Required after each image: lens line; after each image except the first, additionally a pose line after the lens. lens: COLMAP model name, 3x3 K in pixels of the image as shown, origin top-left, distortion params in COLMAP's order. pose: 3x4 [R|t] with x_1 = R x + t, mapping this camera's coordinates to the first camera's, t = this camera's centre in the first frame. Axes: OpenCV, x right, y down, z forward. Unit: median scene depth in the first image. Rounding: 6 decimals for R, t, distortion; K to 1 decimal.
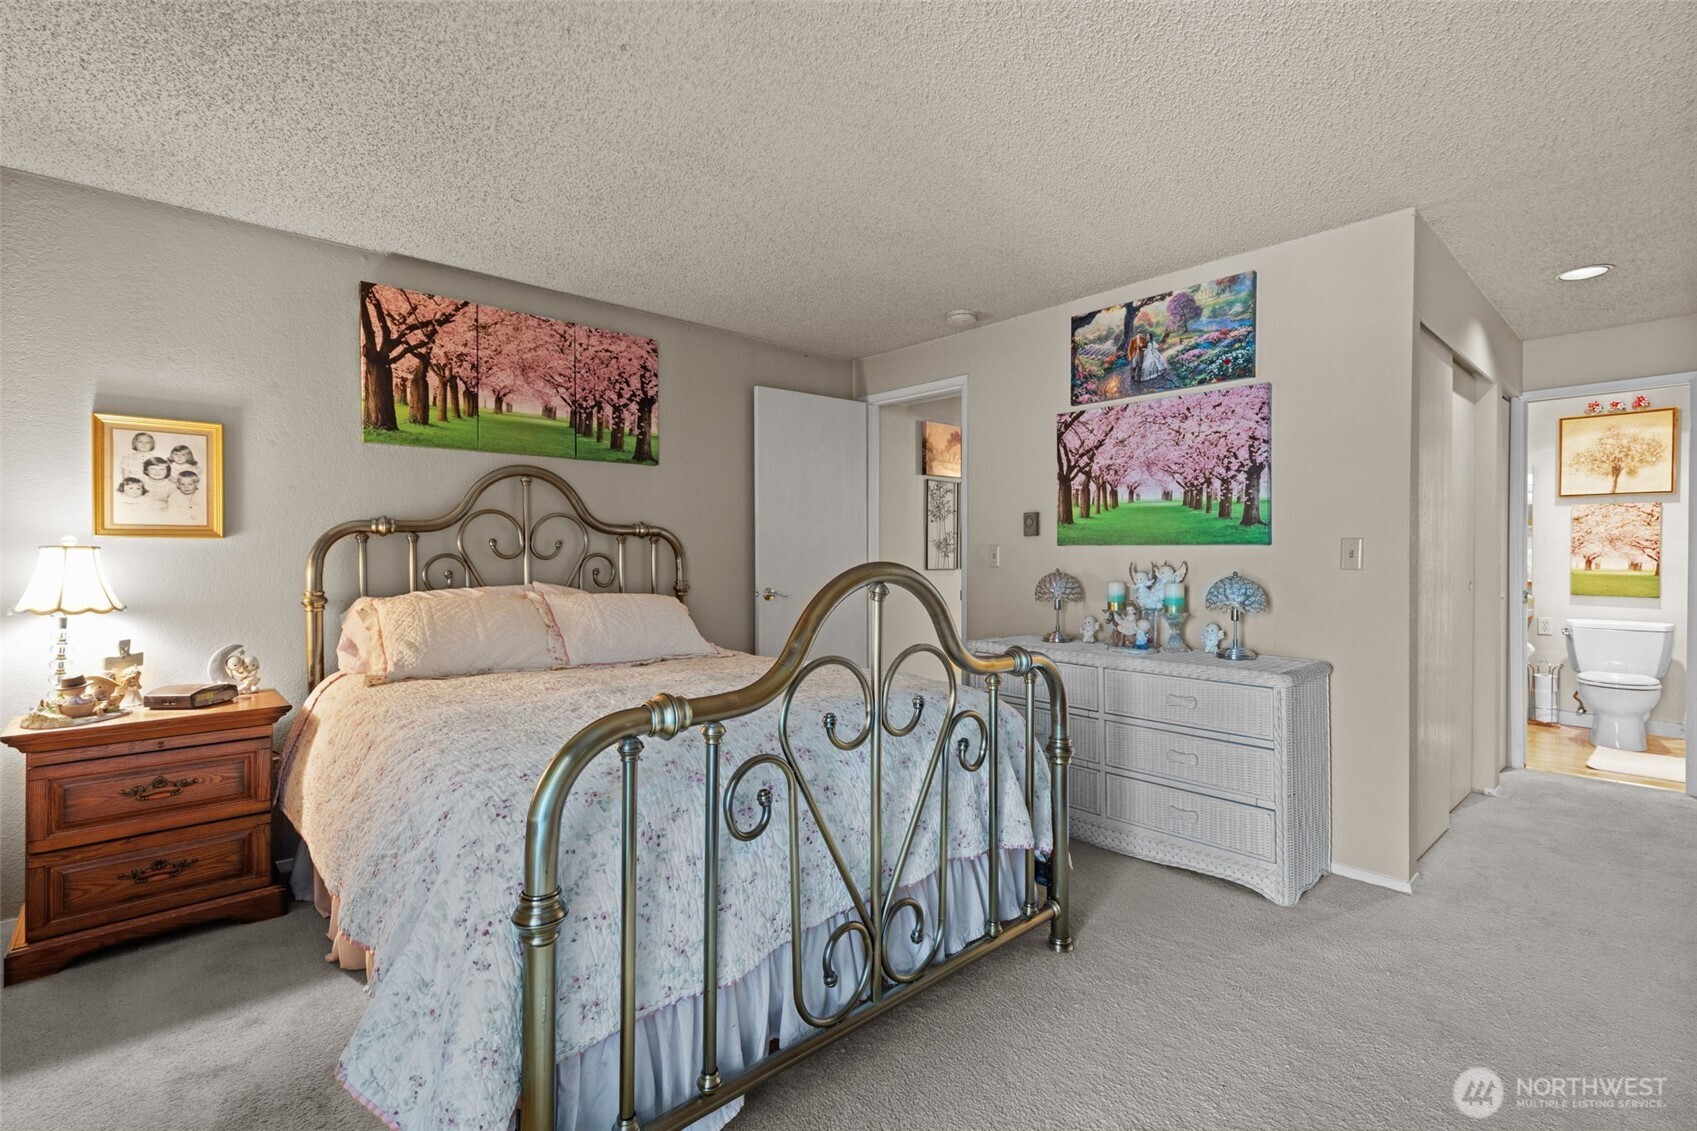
lens RADIAL K [[776.4, 0, 851.2], [0, 776.4, 562.0], [0, 0, 1]] dist [0.018945, -0.000753]
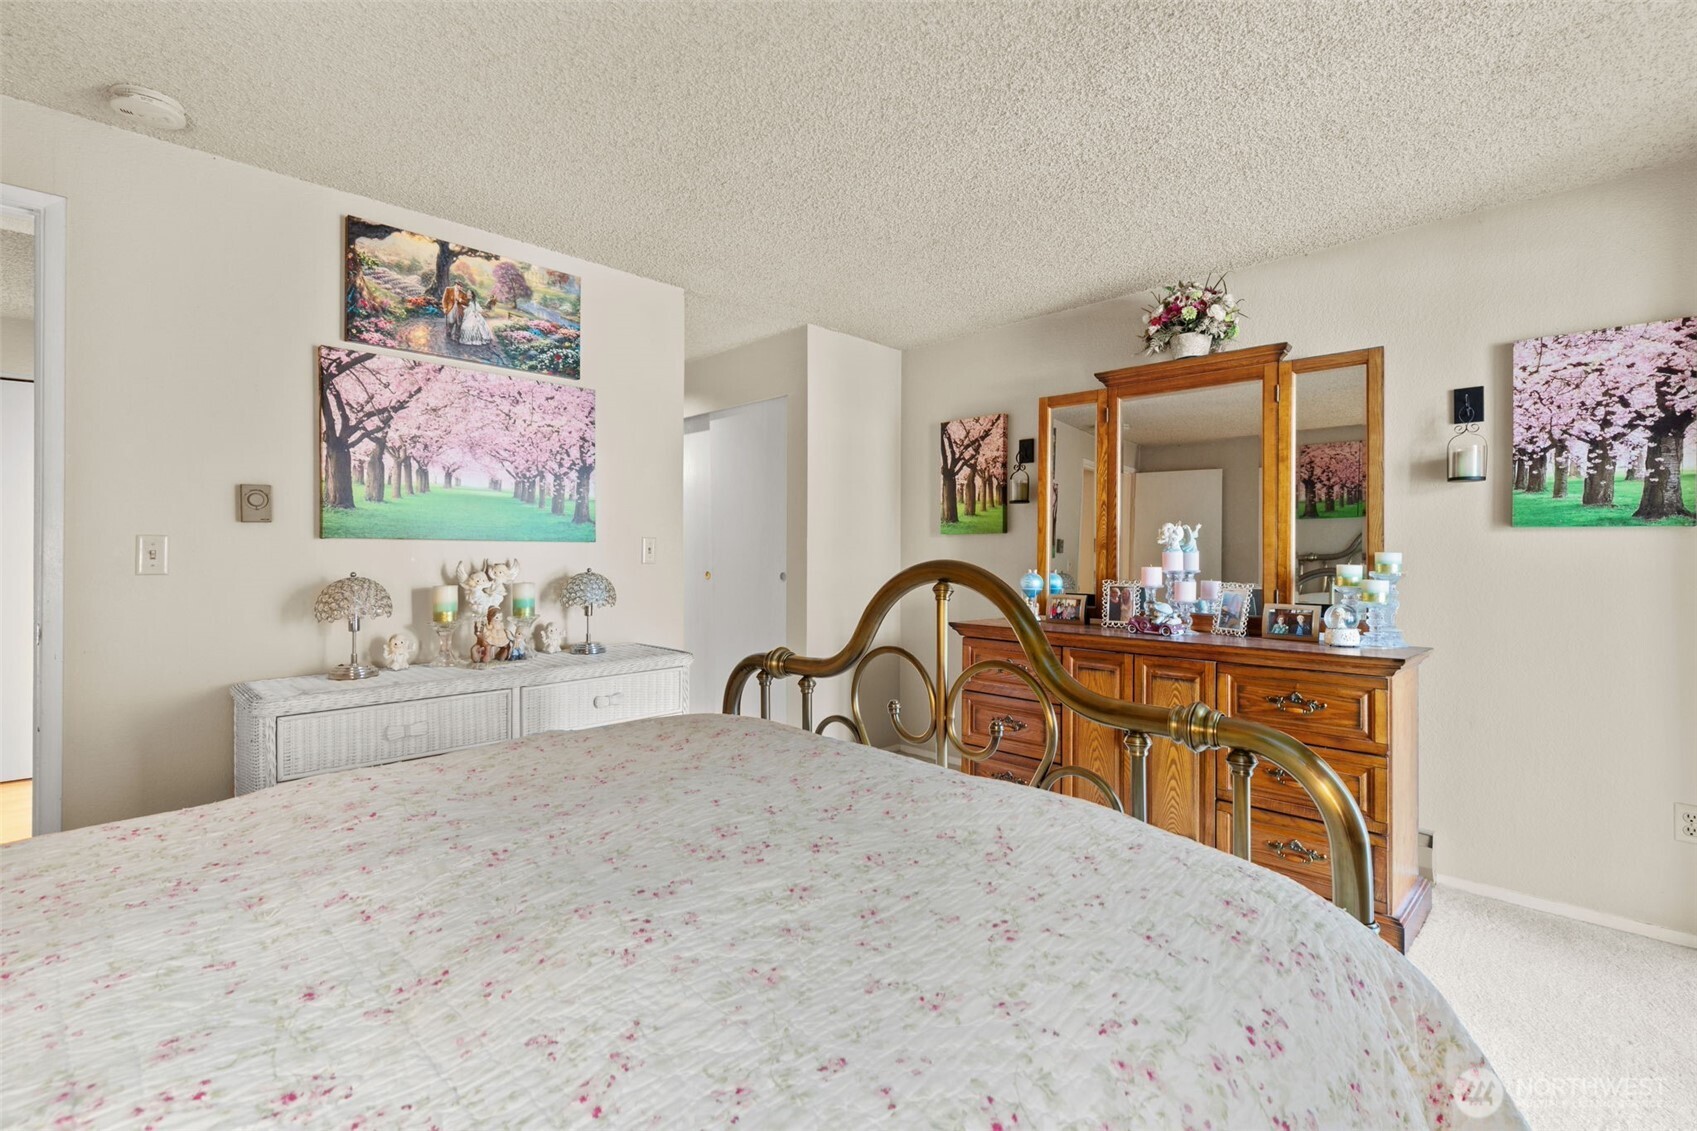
lens RADIAL K [[756.0, 0, 854.0], [0, 756.0, 551.8], [0, 0, 1]] dist [0.002432, -0.000706]
pose [[-0.052416, -0.002009, 0.998623, -0.470346], [0.010092, 0.999946, 0.002542, -0.007298], [-0.998574, 0.010211, -0.052393, 0.641498]]
